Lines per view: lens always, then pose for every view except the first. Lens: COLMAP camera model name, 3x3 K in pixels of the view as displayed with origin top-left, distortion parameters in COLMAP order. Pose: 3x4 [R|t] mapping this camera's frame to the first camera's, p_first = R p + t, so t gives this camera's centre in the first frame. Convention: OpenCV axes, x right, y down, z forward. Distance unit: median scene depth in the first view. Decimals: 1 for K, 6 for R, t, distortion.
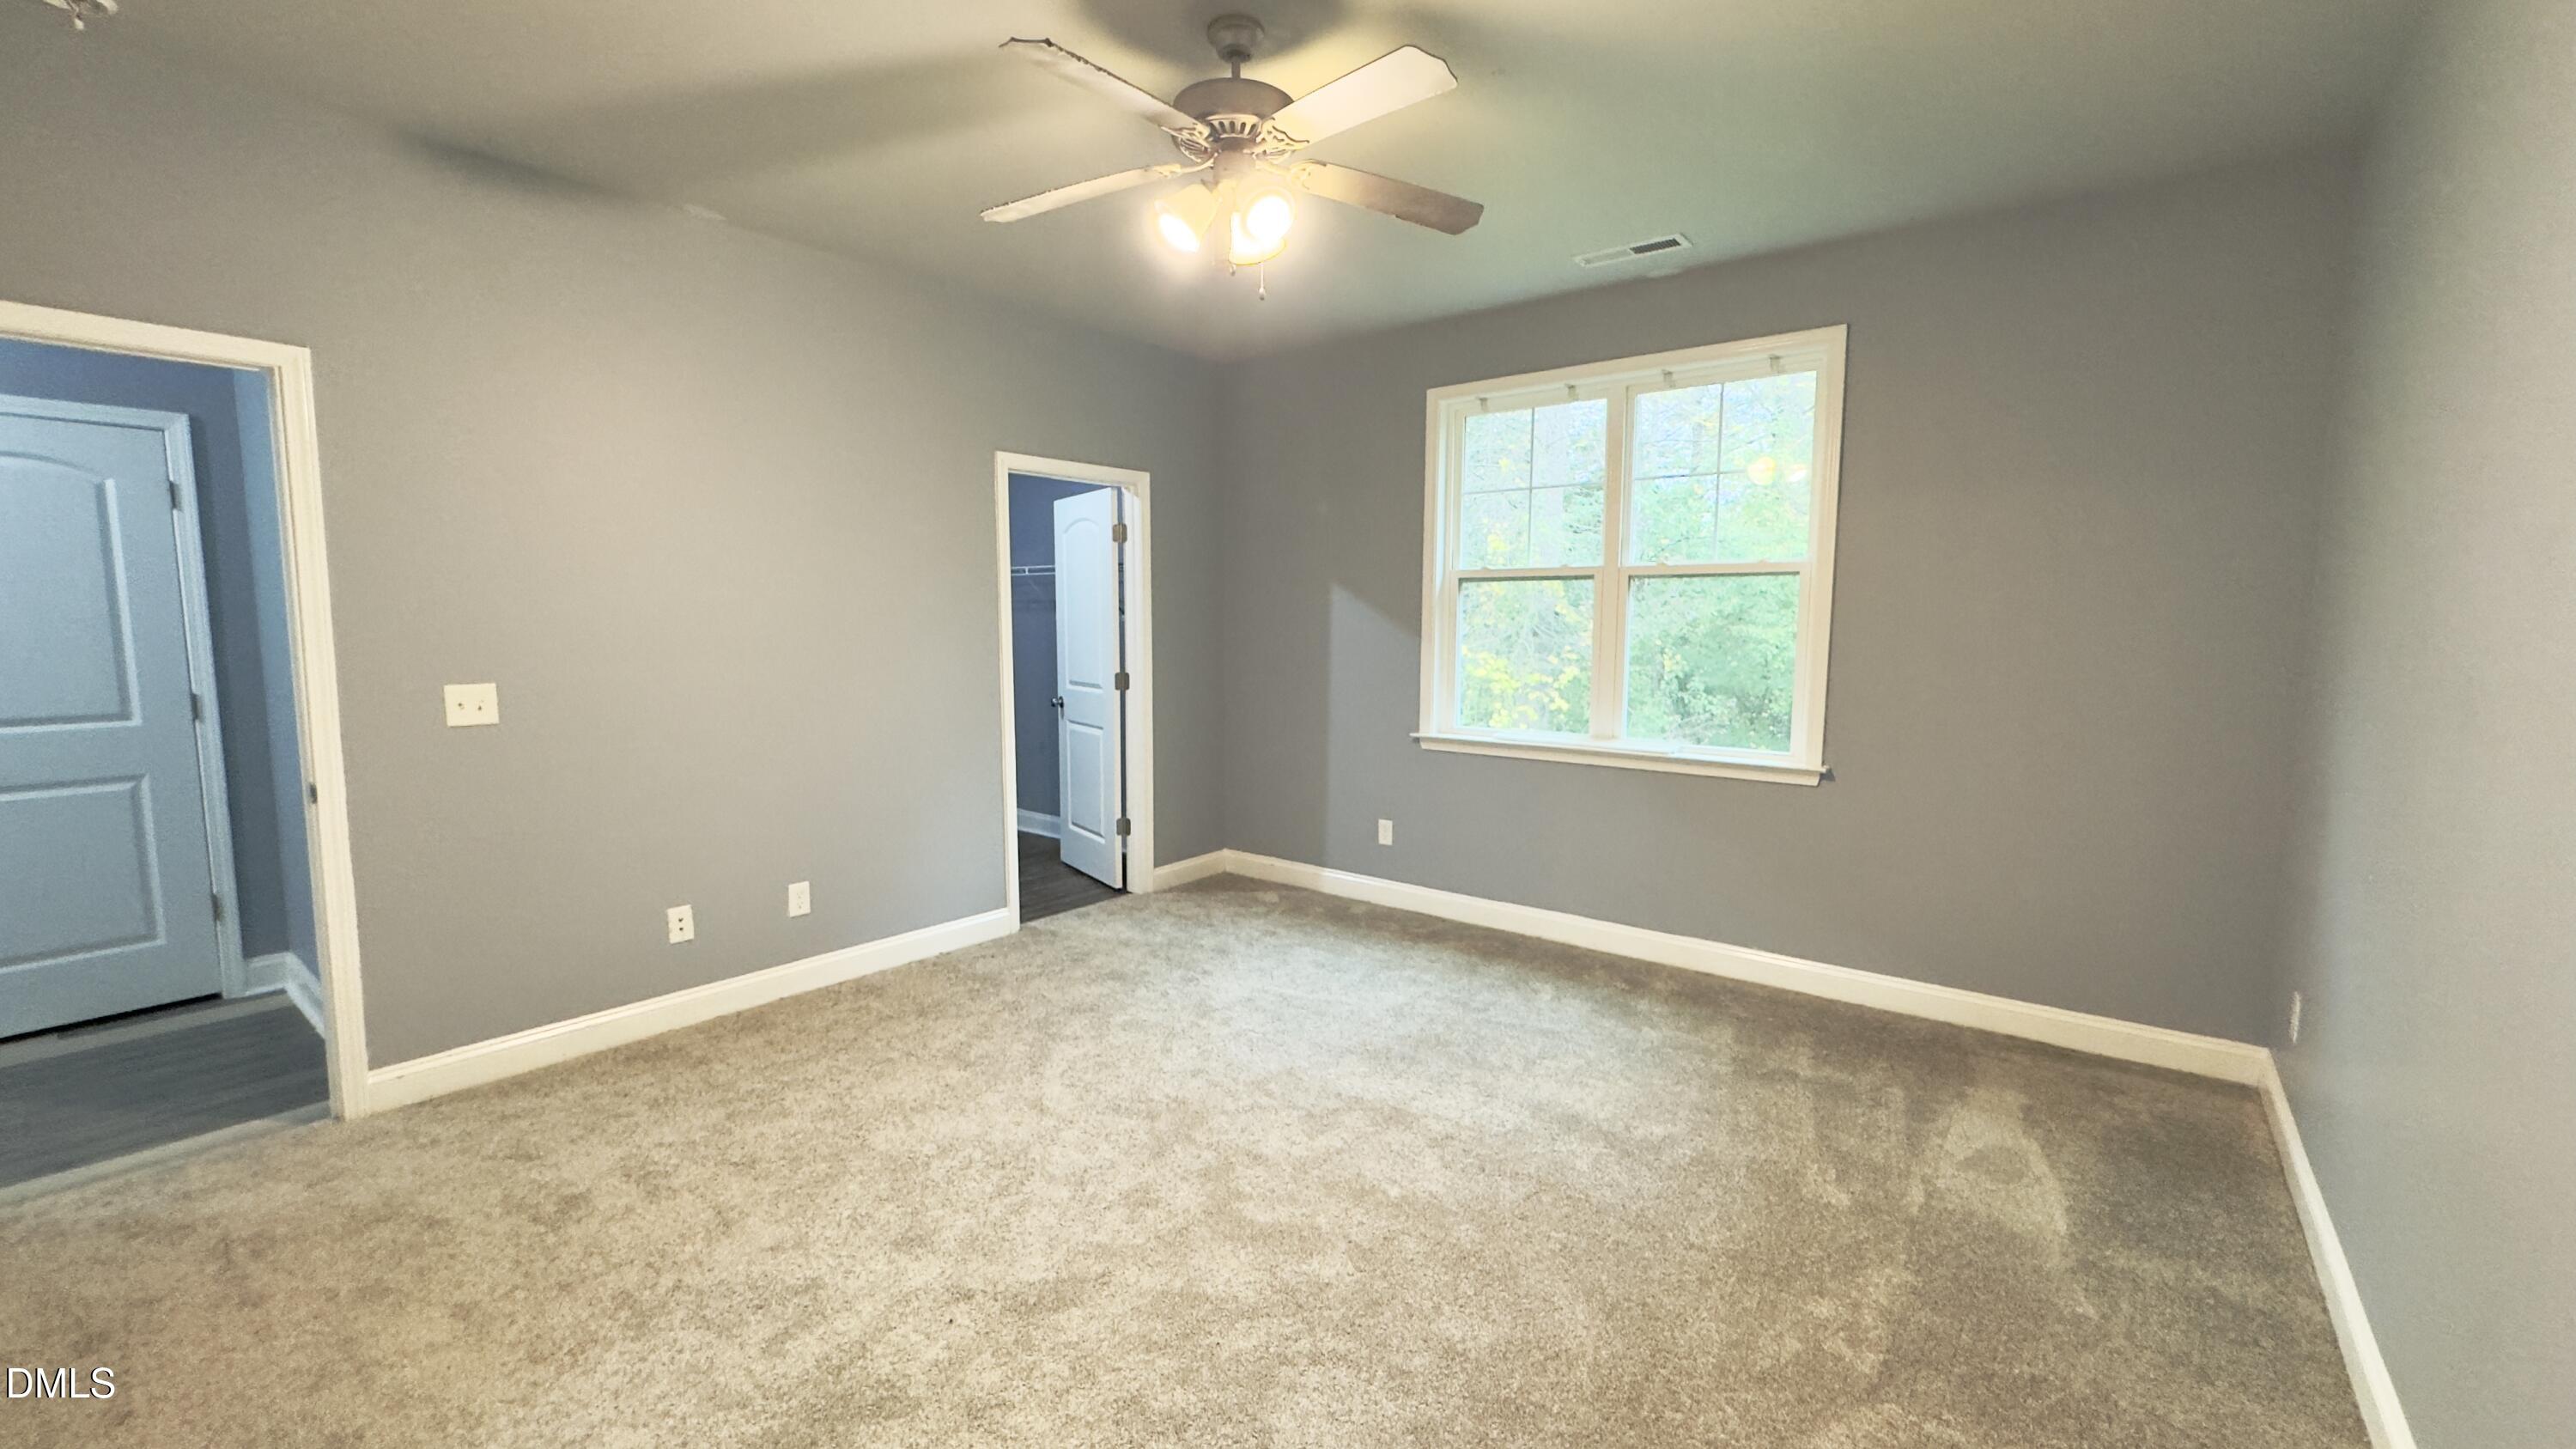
lens RADIAL K [[1032.0, 0, 1287.6], [0, 1032.0, 710.8], [0, 0, 1]] dist [-0.004280, 0.000671]
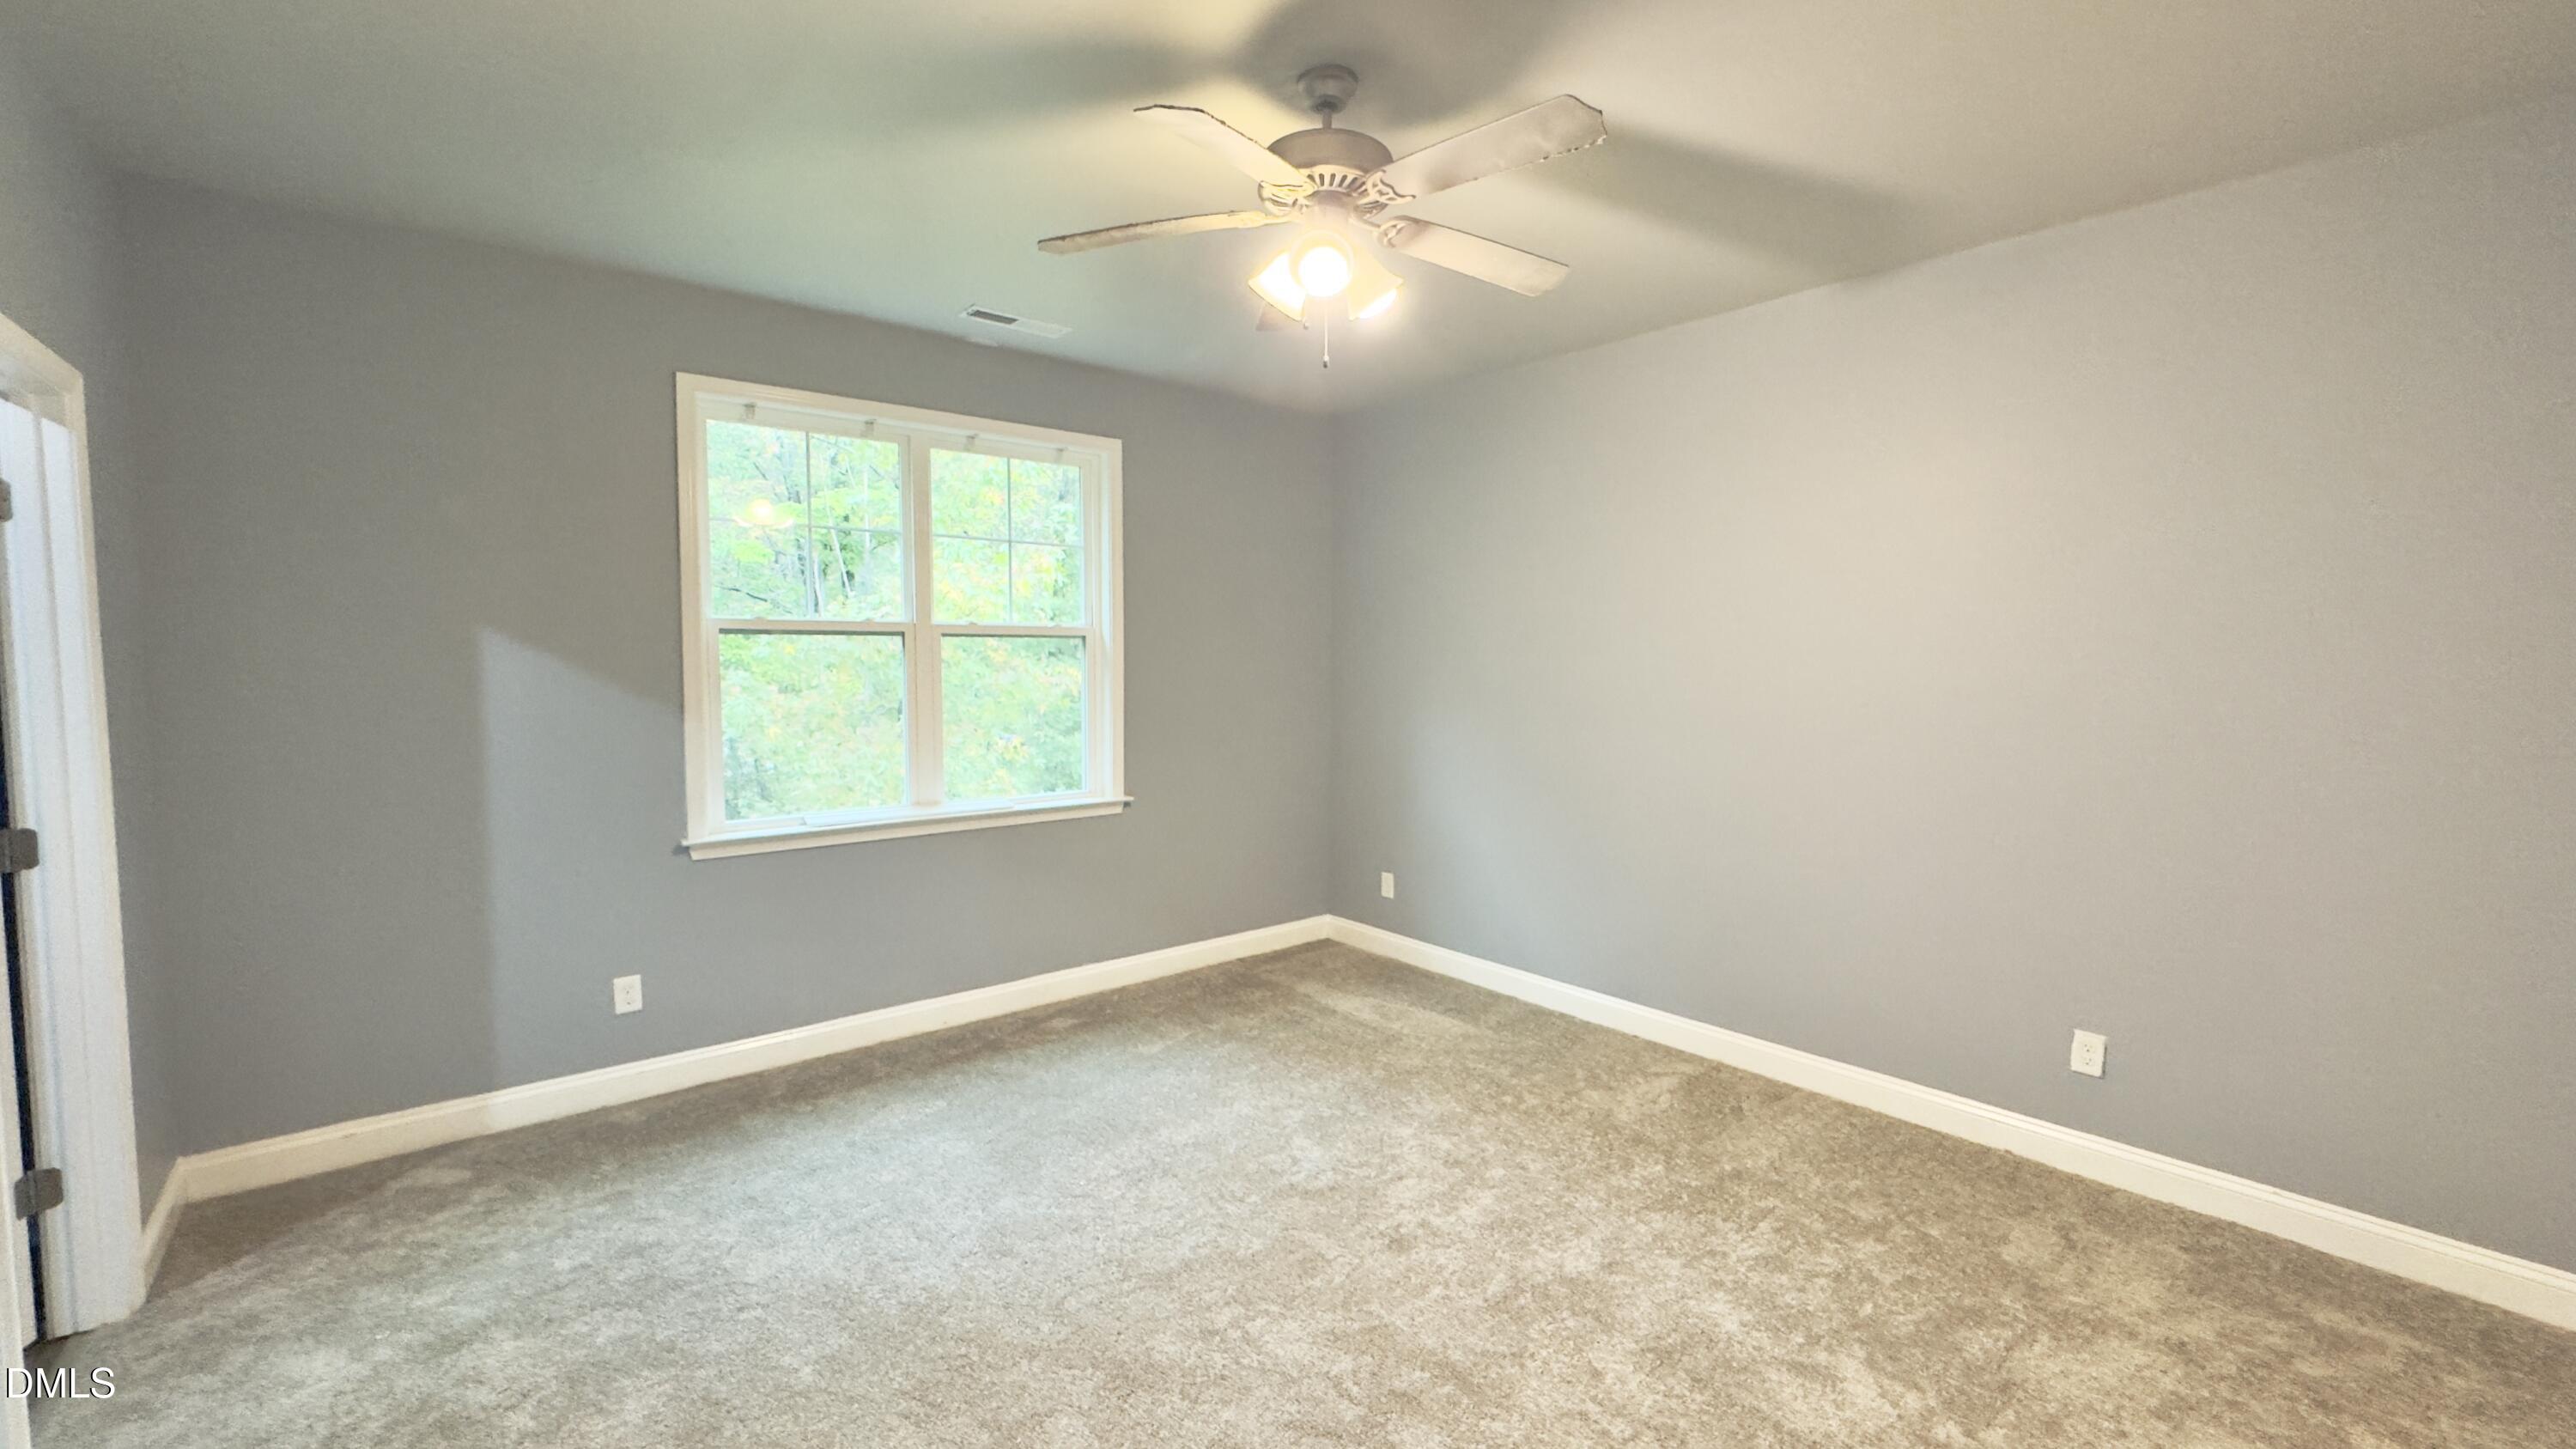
lens RADIAL K [[1032.0, 0, 1286.5], [0, 1032.0, 712.1], [0, 0, 1]] dist [-0.004280, 0.000671]
pose [[0.202573, -0.055997, 0.977665, -0.598833], [0.088298, 0.995342, 0.038714, -0.071579], [-0.975278, 0.078483, 0.206574, 0.525073]]
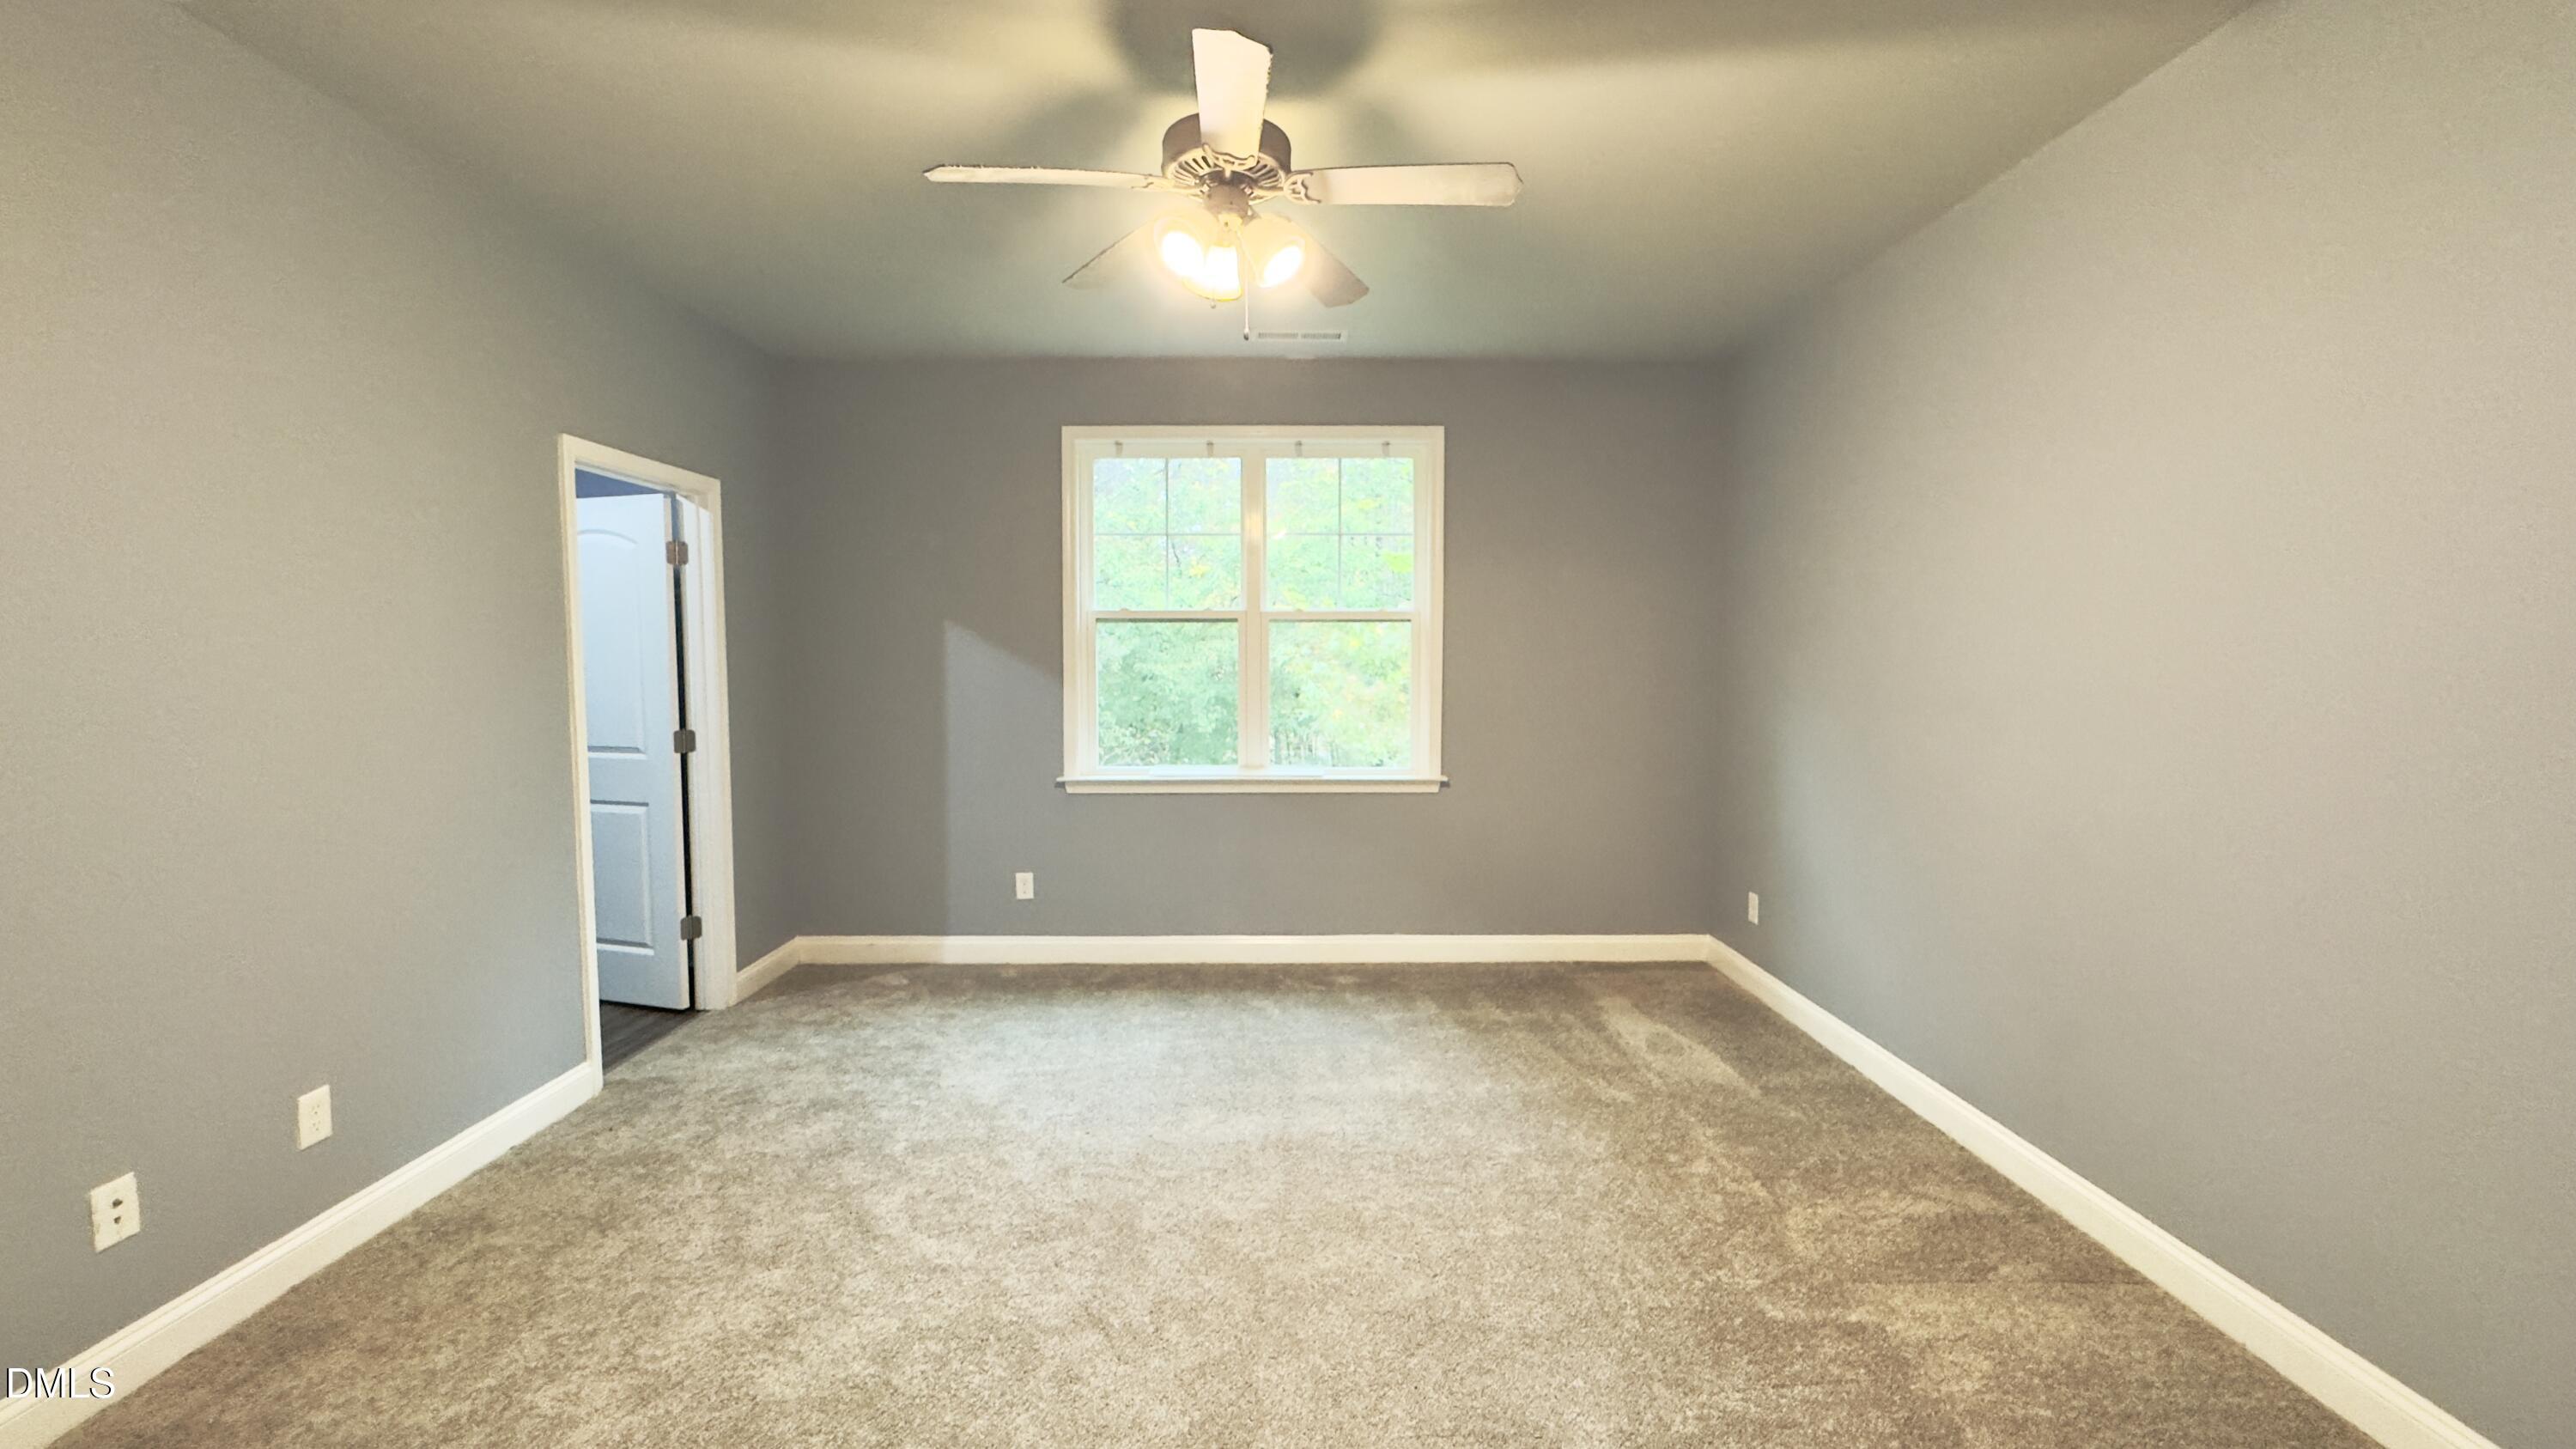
lens RADIAL K [[1032.0, 0, 1287.5], [0, 1032.0, 714.2], [0, 0, 1]] dist [-0.004280, 0.000671]
pose [[0.778506, -0.038385, 0.626463, -0.380783], [0.060635, 0.998059, -0.014198, -0.013560], [-0.624702, 0.049039, 0.779322, 0.136788]]
